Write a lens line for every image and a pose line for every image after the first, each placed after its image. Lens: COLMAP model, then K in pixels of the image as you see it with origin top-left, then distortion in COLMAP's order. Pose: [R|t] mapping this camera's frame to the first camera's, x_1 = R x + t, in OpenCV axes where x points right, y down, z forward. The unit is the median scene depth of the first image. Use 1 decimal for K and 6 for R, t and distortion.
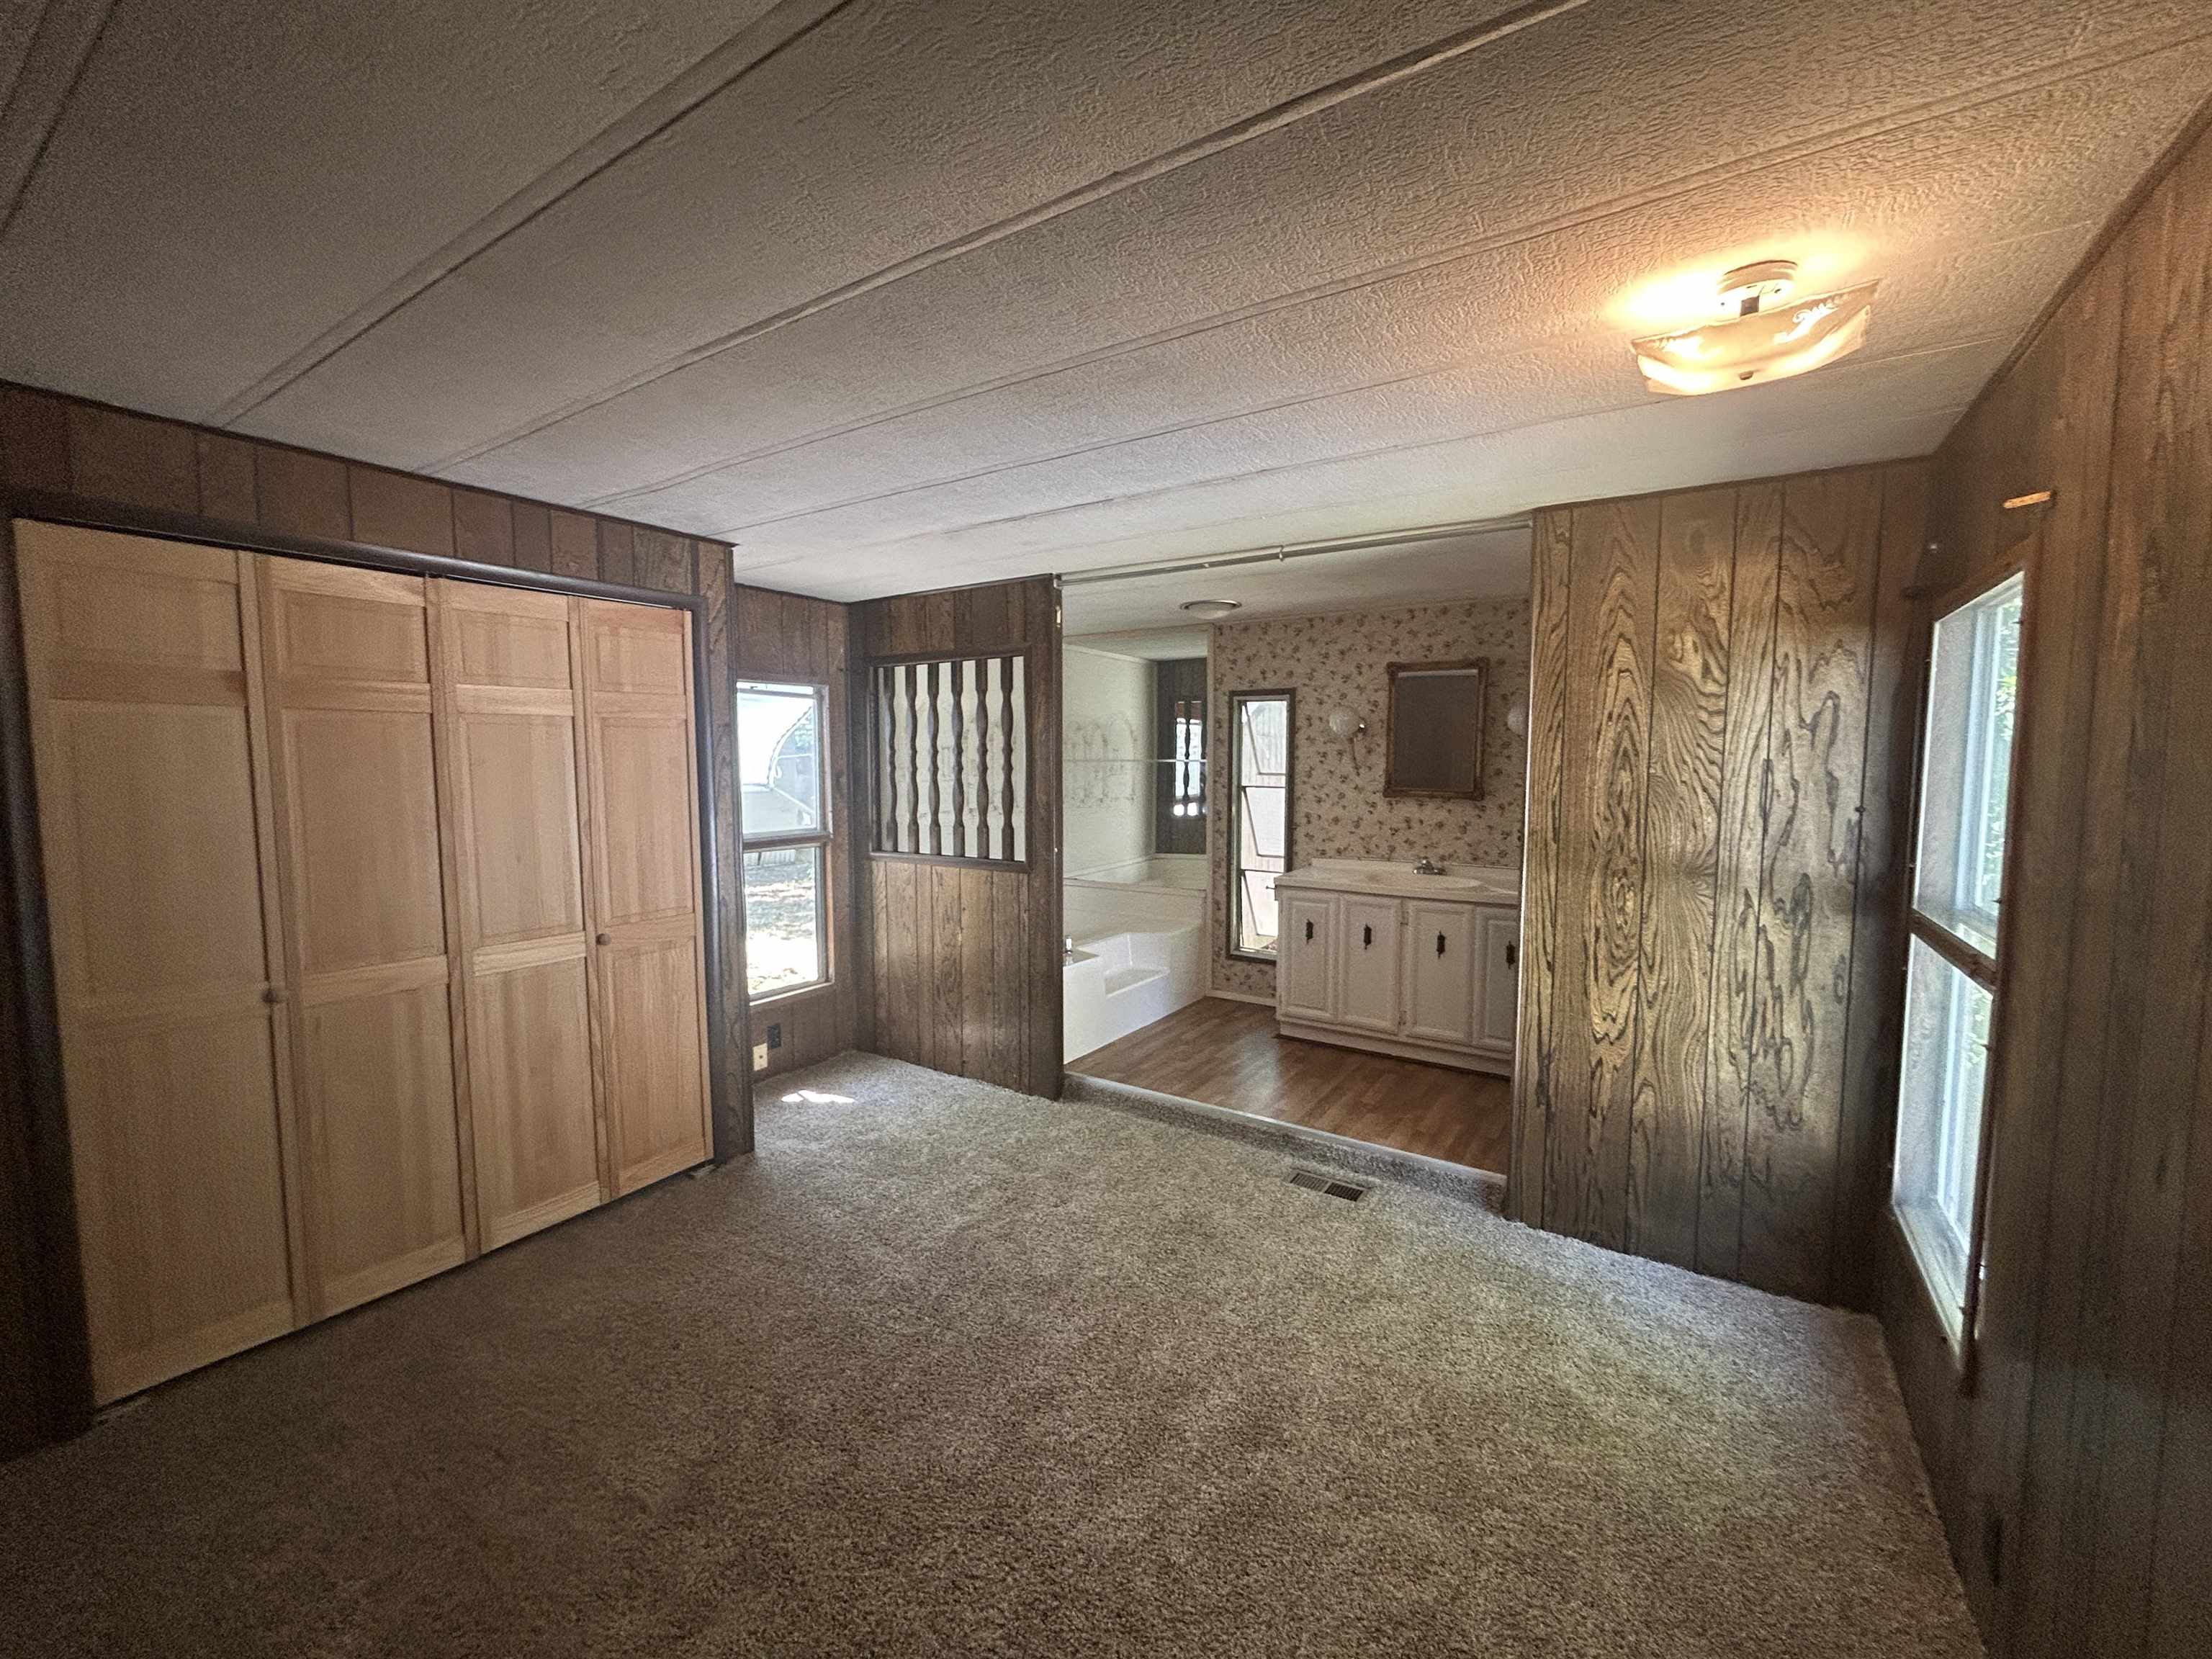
lens RADIAL K [[897.0, 0, 1099.6], [0, 897.0, 825.9], [0, 0, 1]] dist [-0.003208, 0.001576]
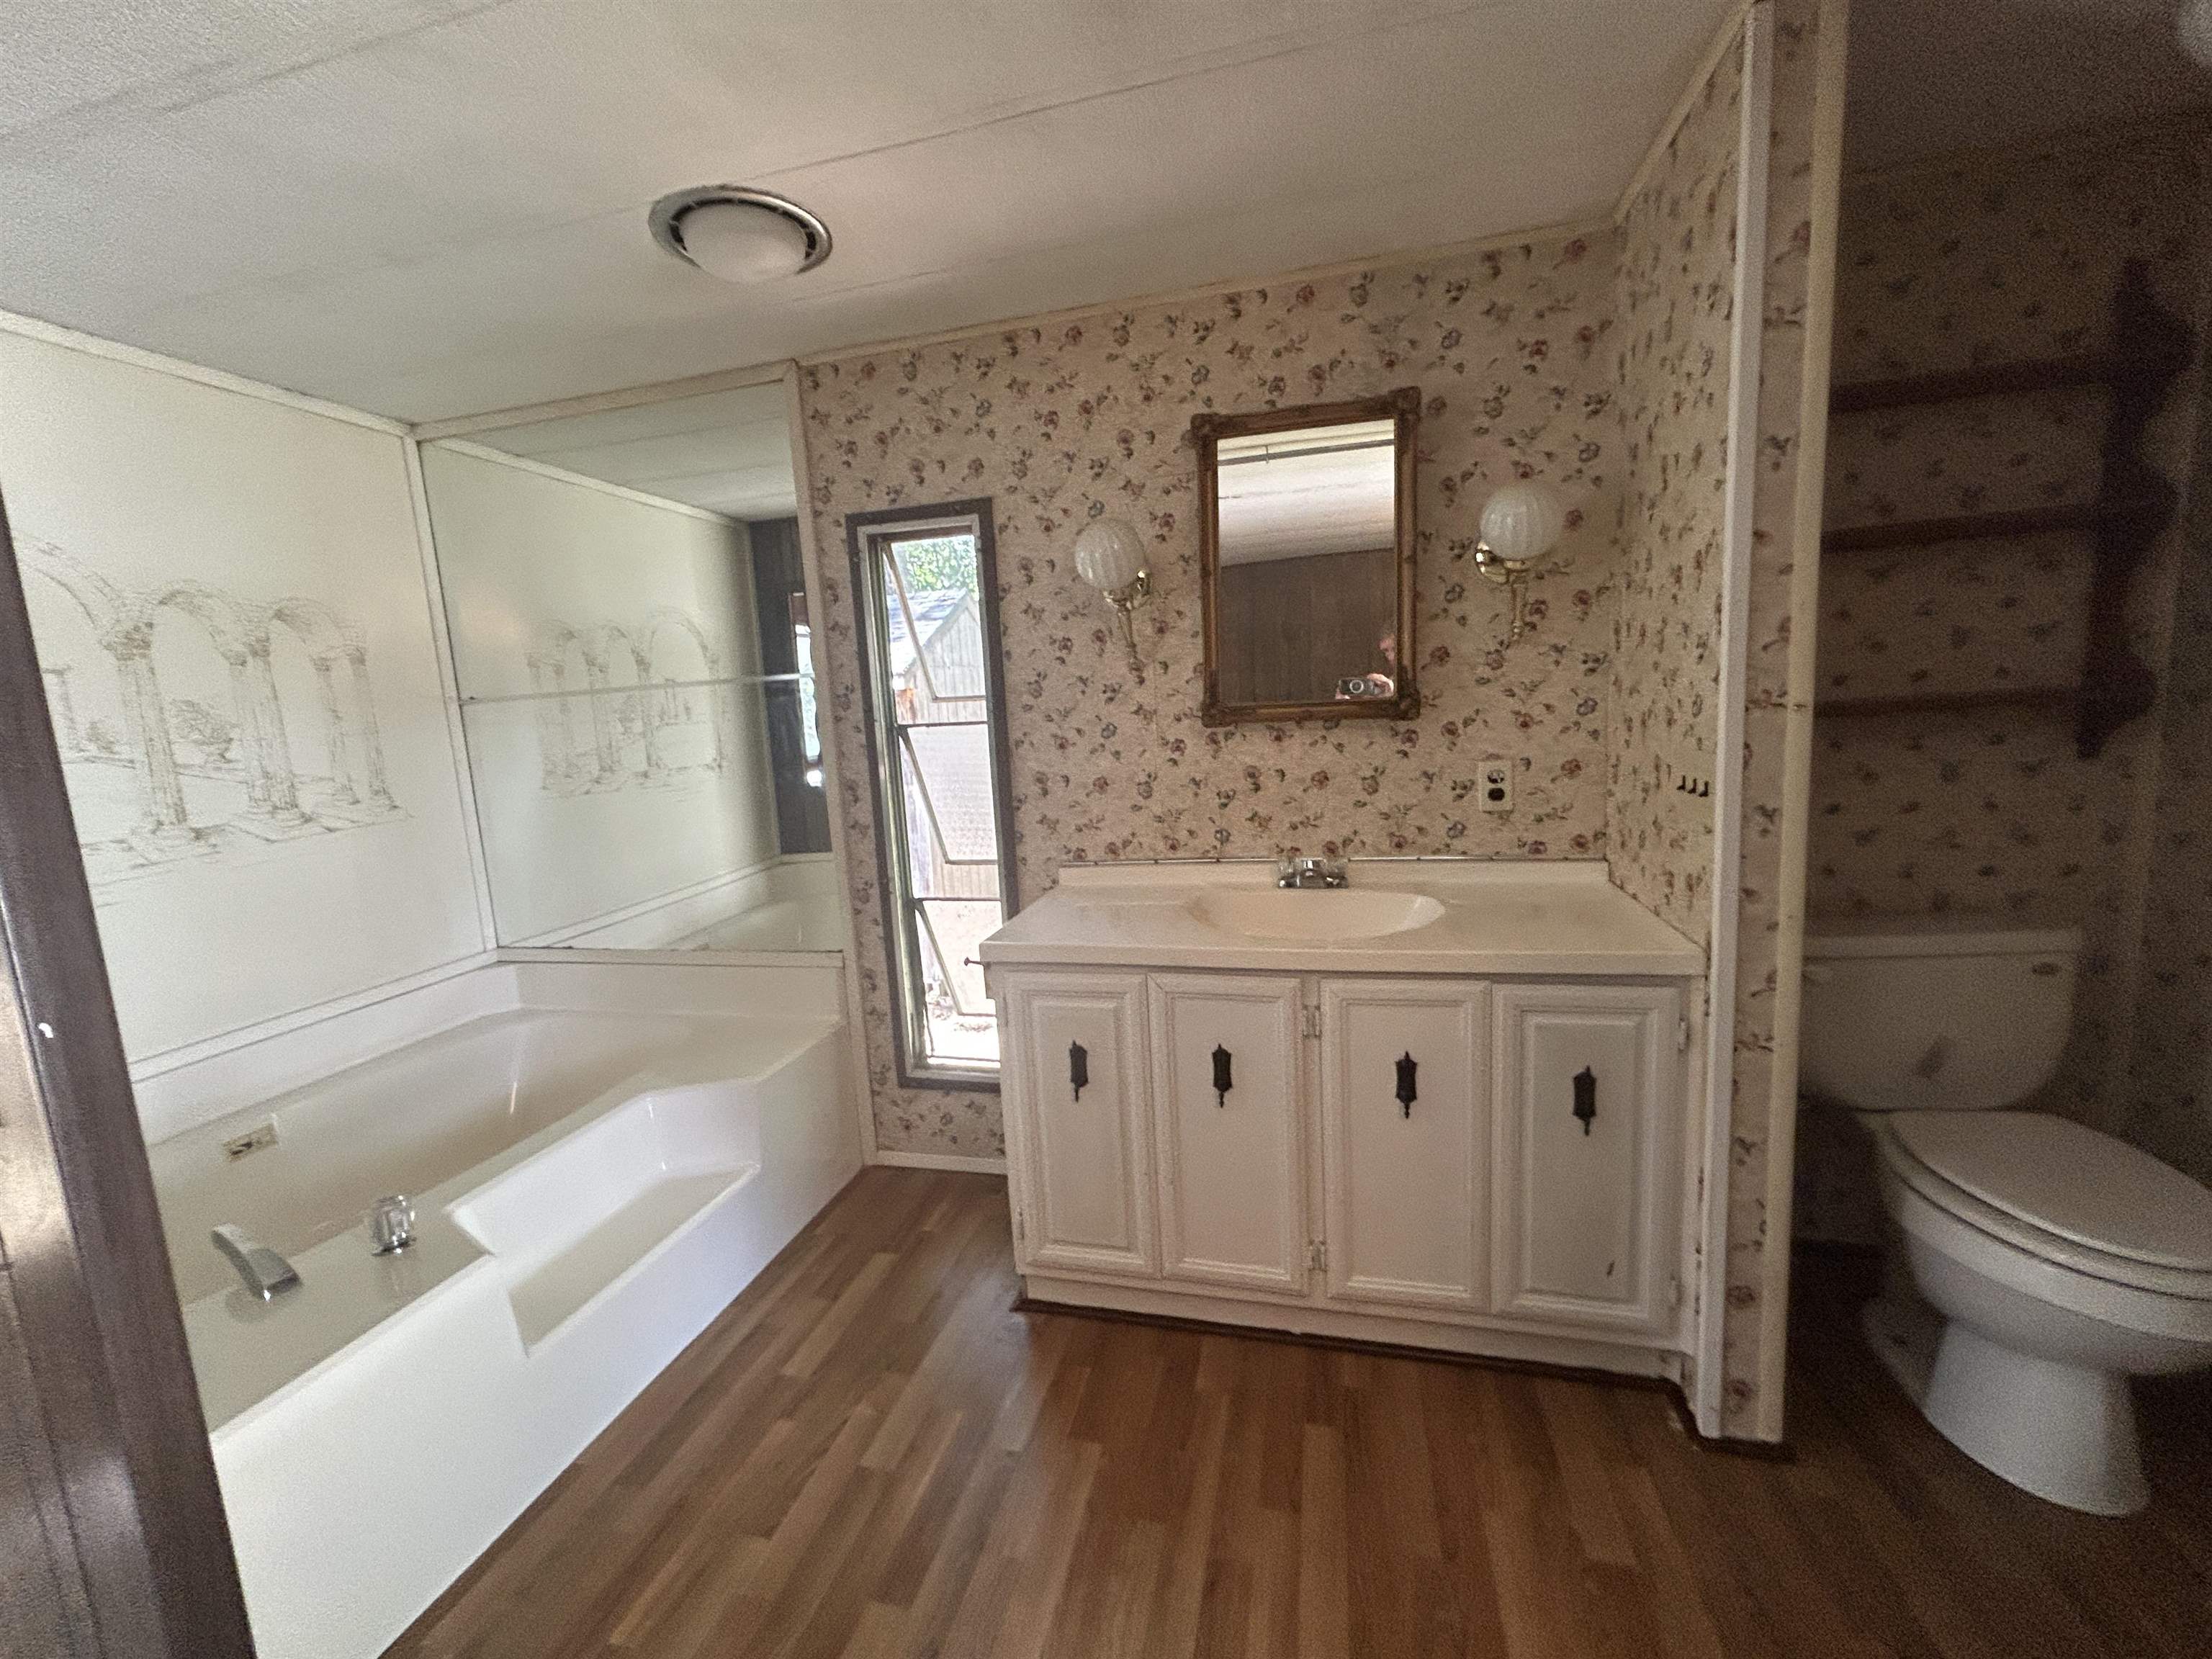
lens RADIAL K [[897.0, 0, 1101.4], [0, 897.0, 829.2], [0, 0, 1]] dist [-0.003208, 0.001576]
pose [[0.944039, -0.098597, 0.314753, 0.116151], [0.080908, 0.994343, 0.068811, -0.015241], [-0.319758, -0.039494, 0.946676, 0.565217]]
